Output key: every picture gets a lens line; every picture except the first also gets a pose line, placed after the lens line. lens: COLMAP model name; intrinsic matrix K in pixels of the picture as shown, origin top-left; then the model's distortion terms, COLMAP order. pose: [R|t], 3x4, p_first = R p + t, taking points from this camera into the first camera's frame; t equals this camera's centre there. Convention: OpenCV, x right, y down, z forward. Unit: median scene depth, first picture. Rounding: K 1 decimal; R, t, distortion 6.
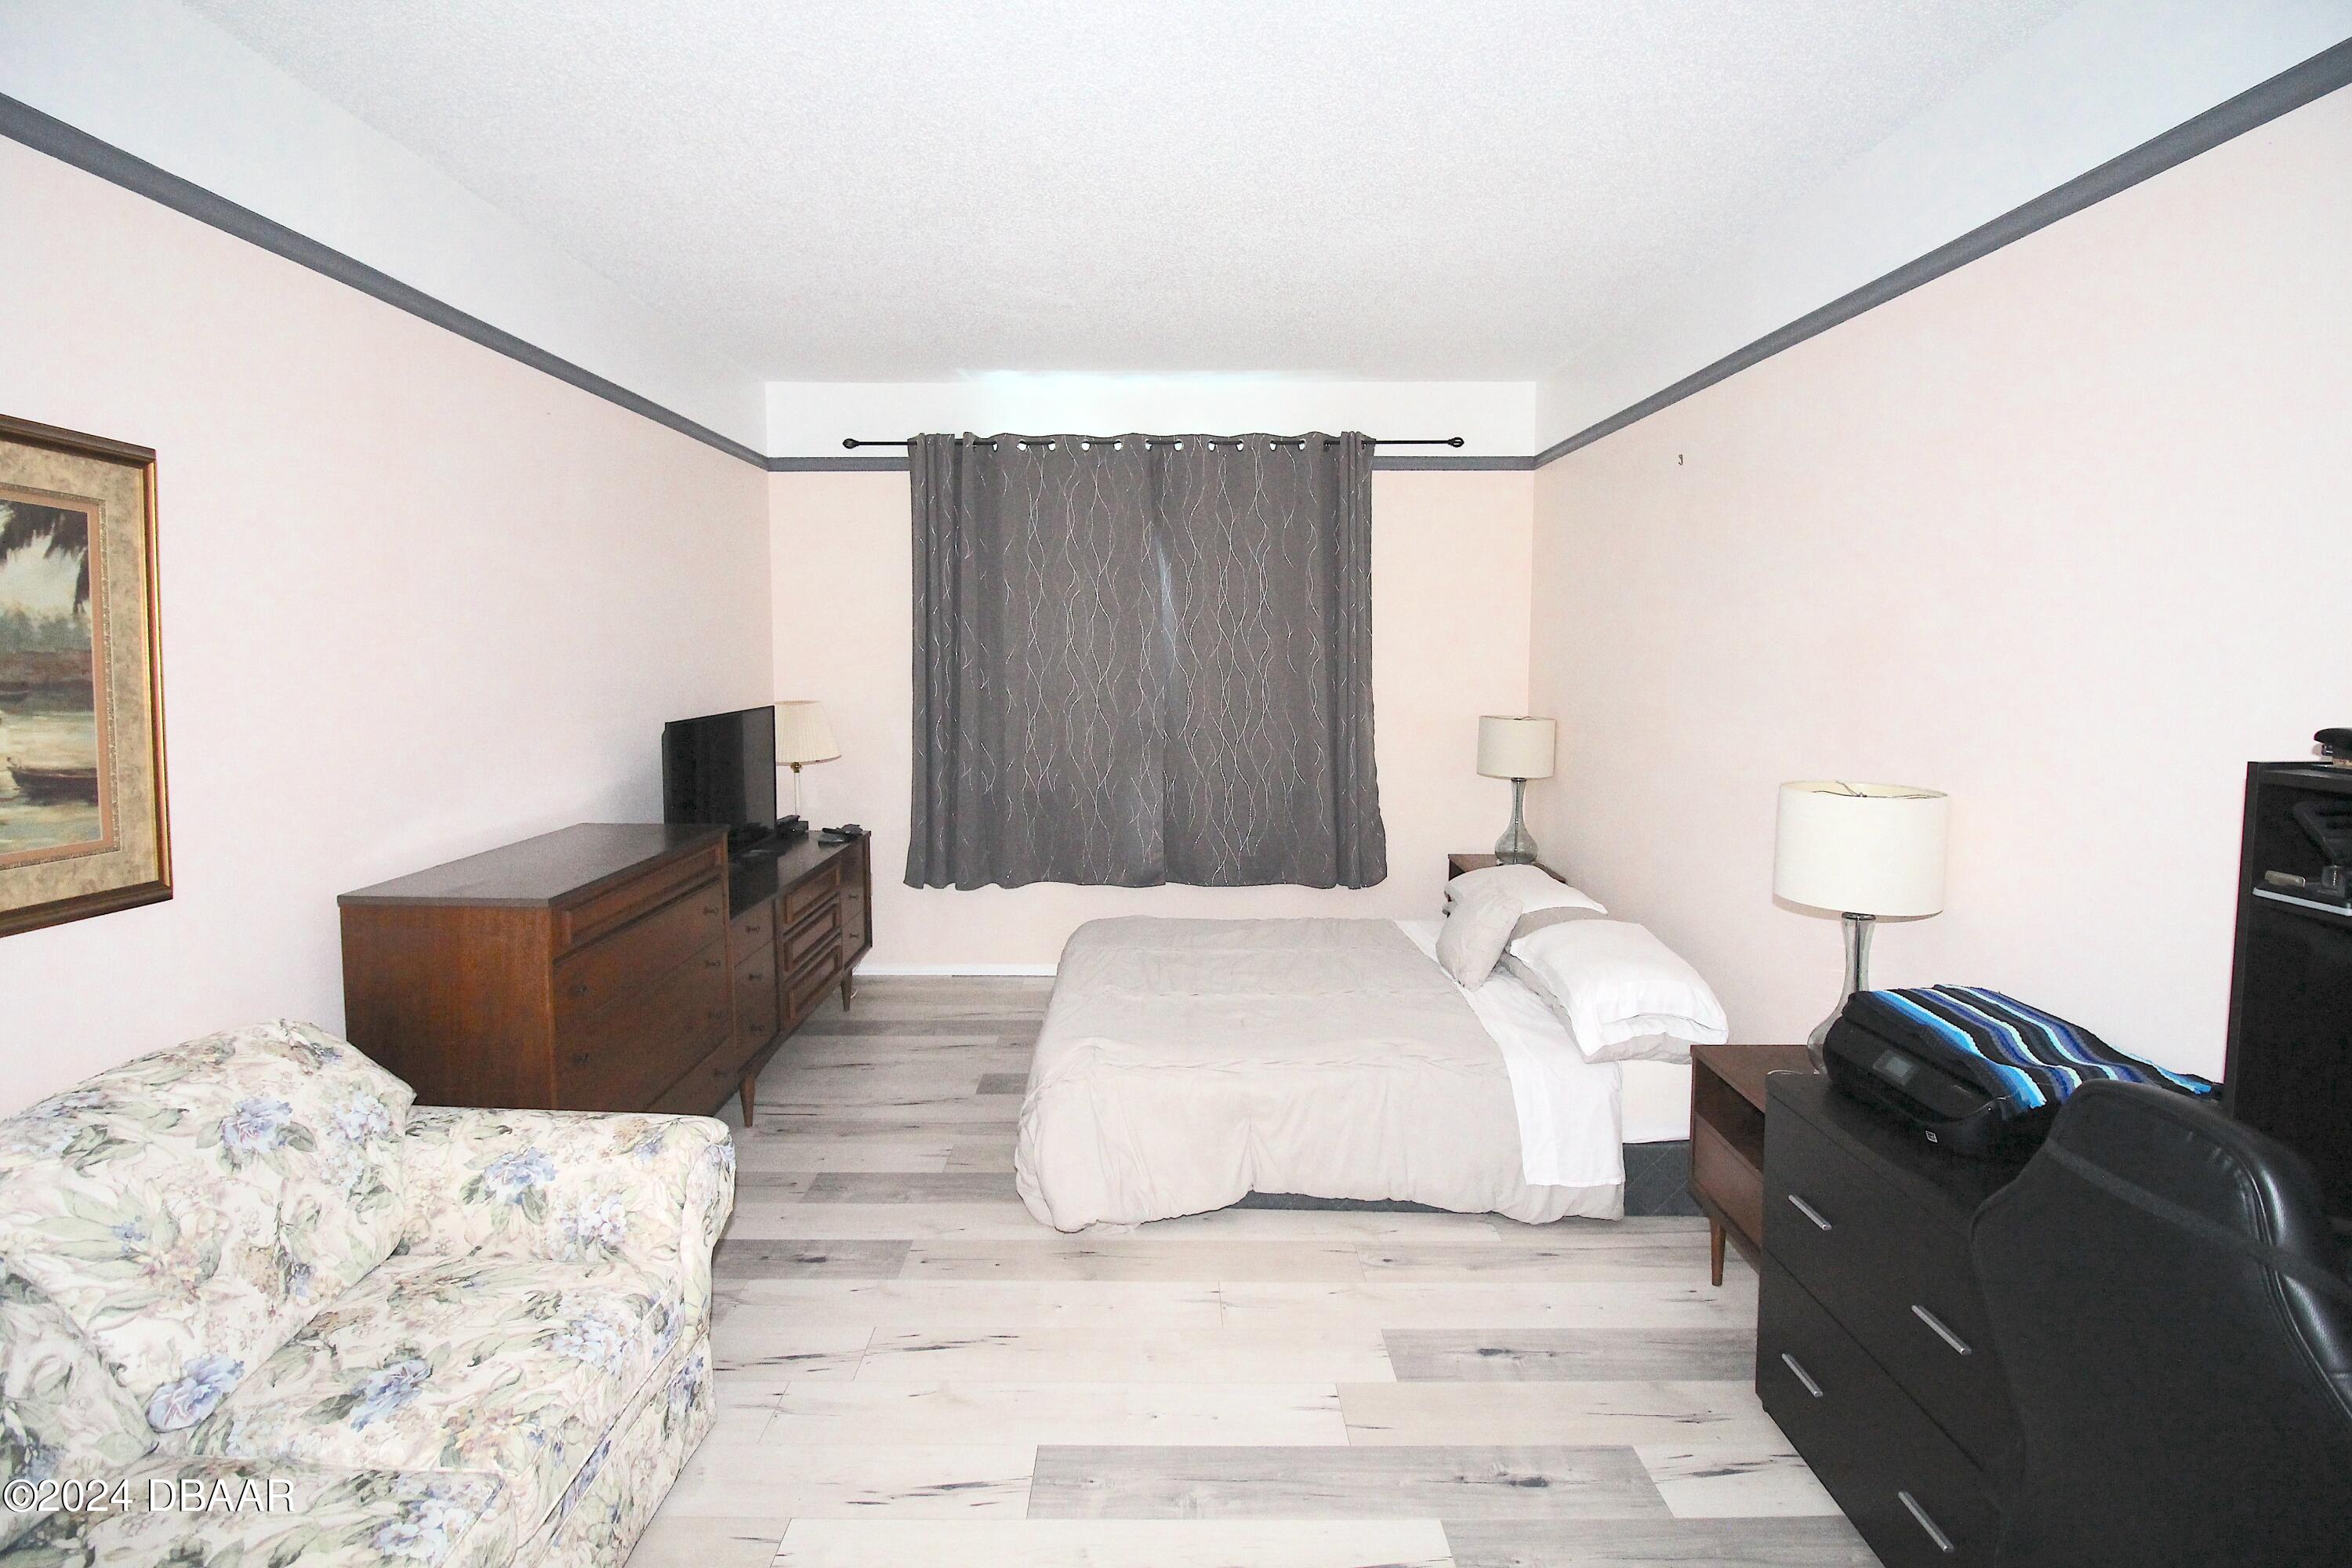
lens RADIAL K [[1085.2, 0, 1161.6], [0, 1085.2, 746.6], [0, 0, 1]] dist [0.001029, -0.014408]
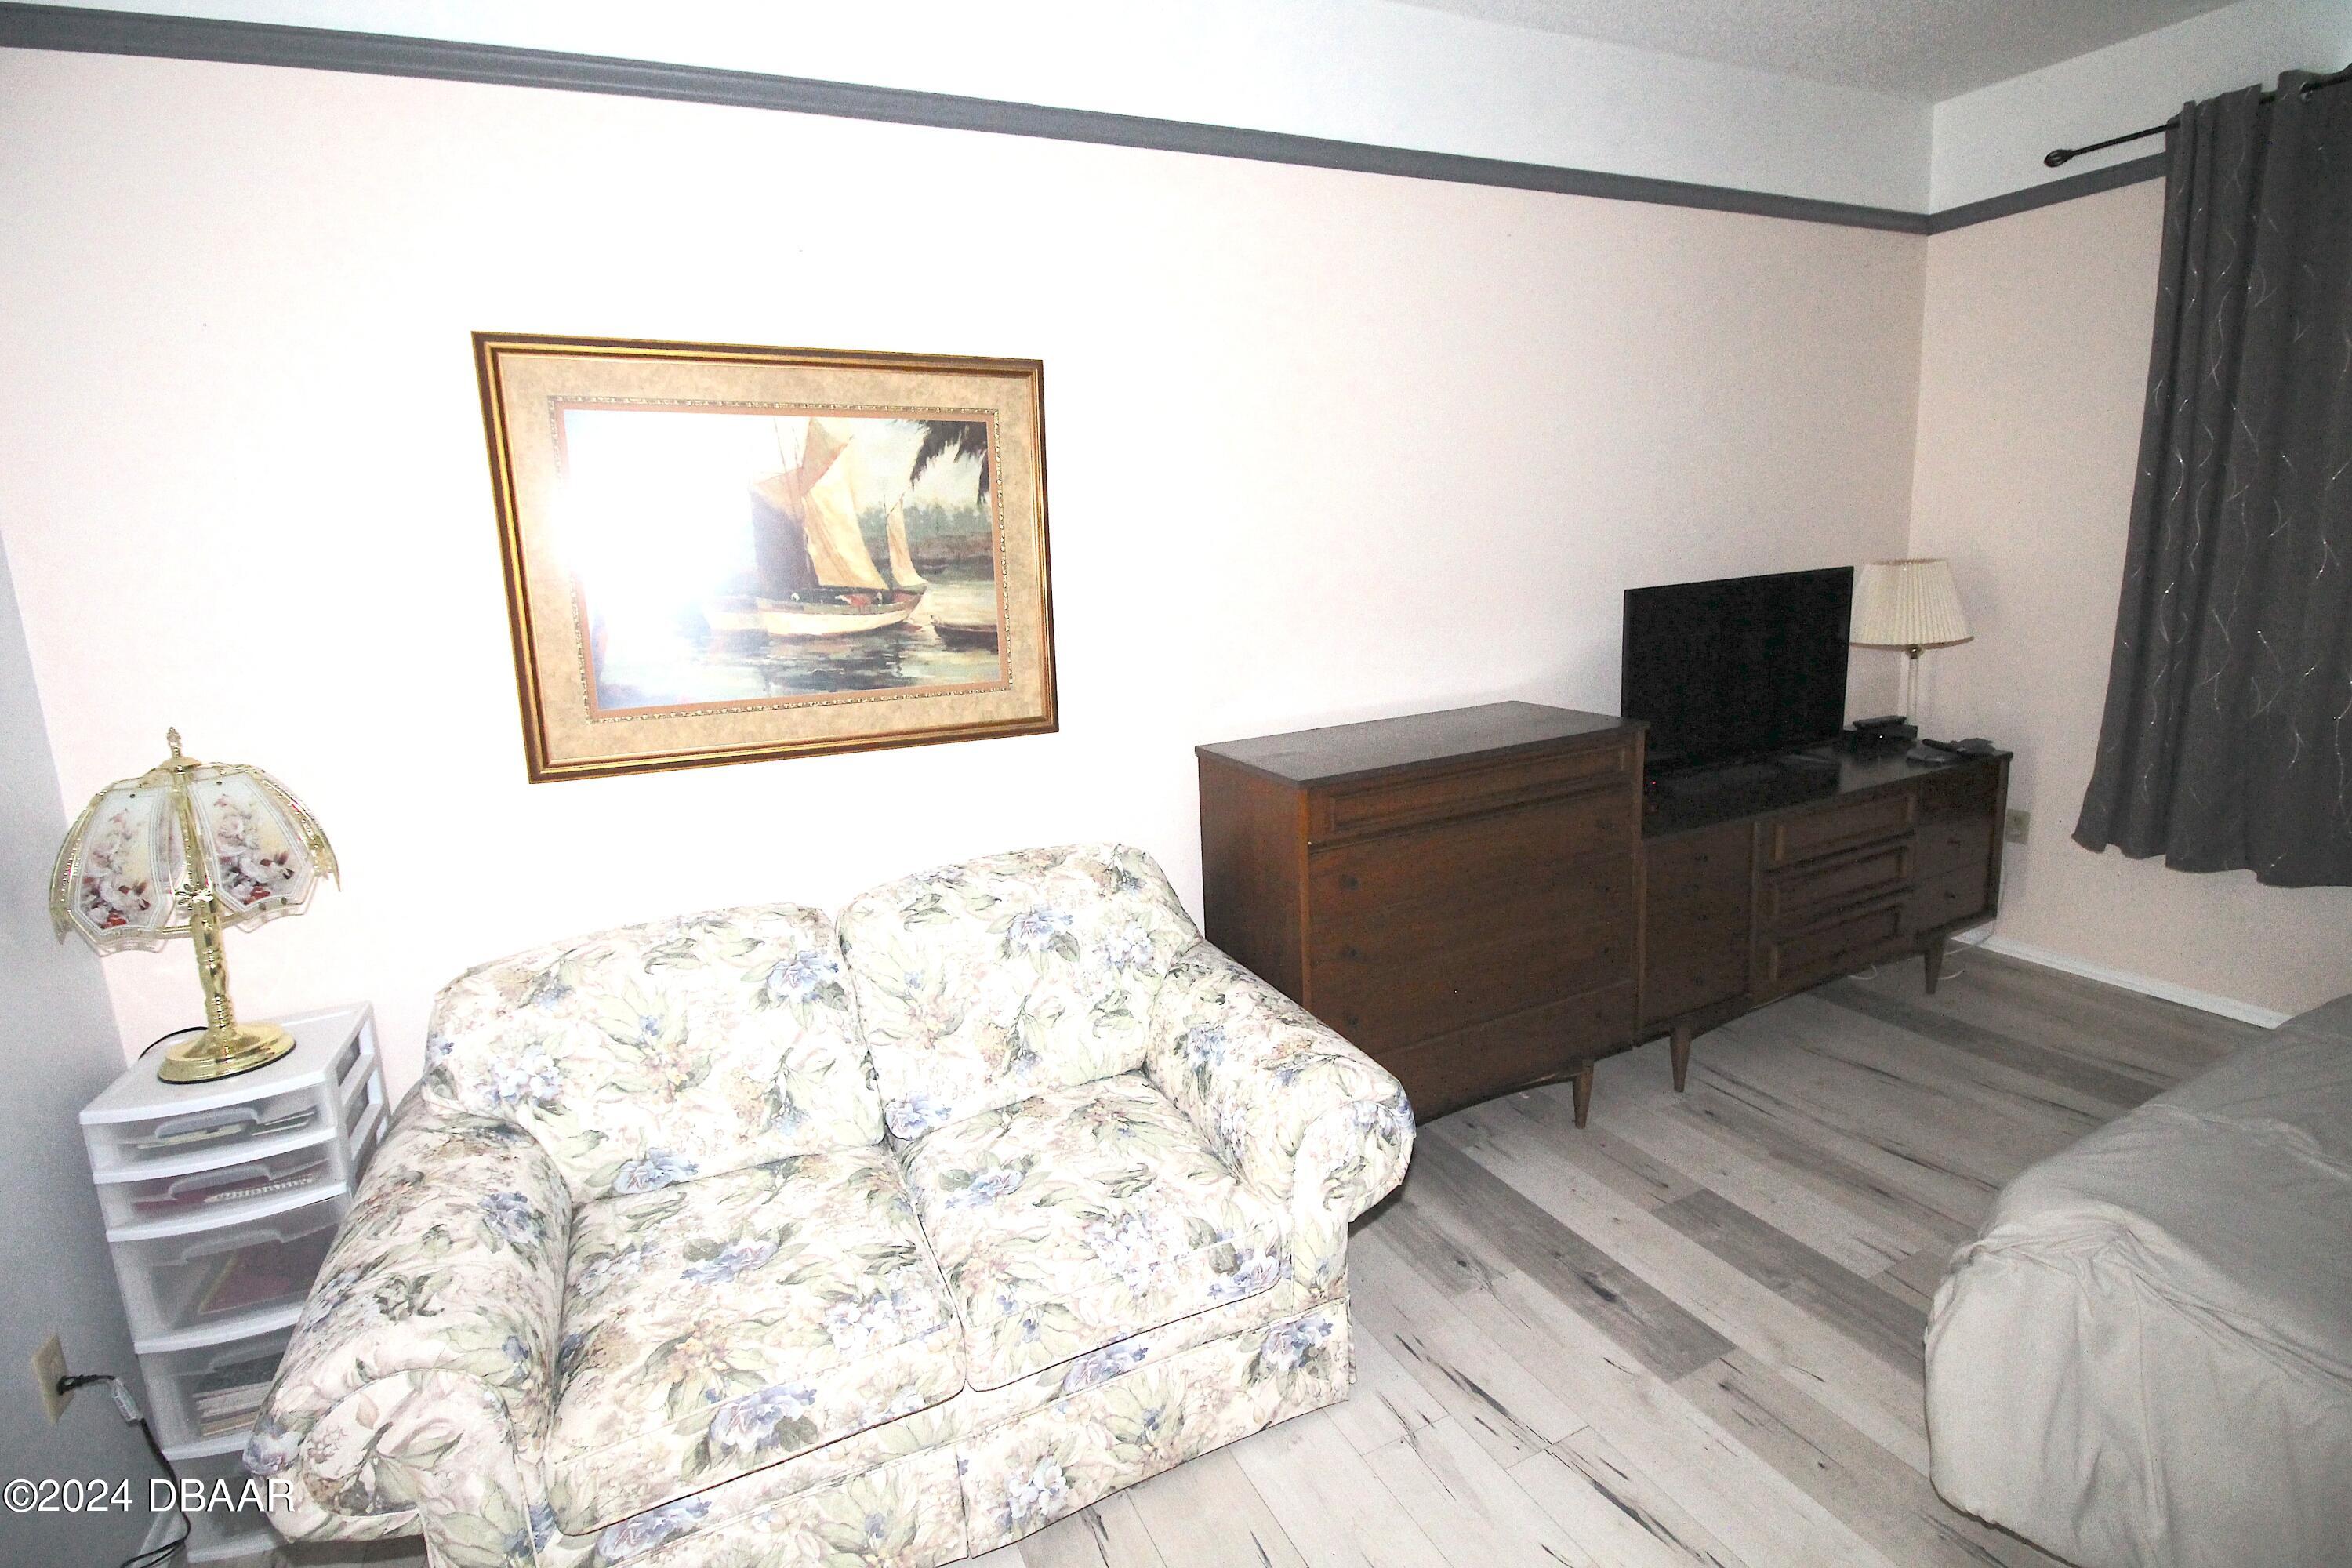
lens RADIAL K [[1085.2, 0, 1161.6], [0, 1085.2, 746.6], [0, 0, 1]] dist [0.001029, -0.014408]
pose [[0.430382, 0.141750, -0.891447, 0.258973], [-0.024260, 0.989052, 0.145558, -0.027841], [0.902321, -0.041019, 0.429109, 0.566854]]
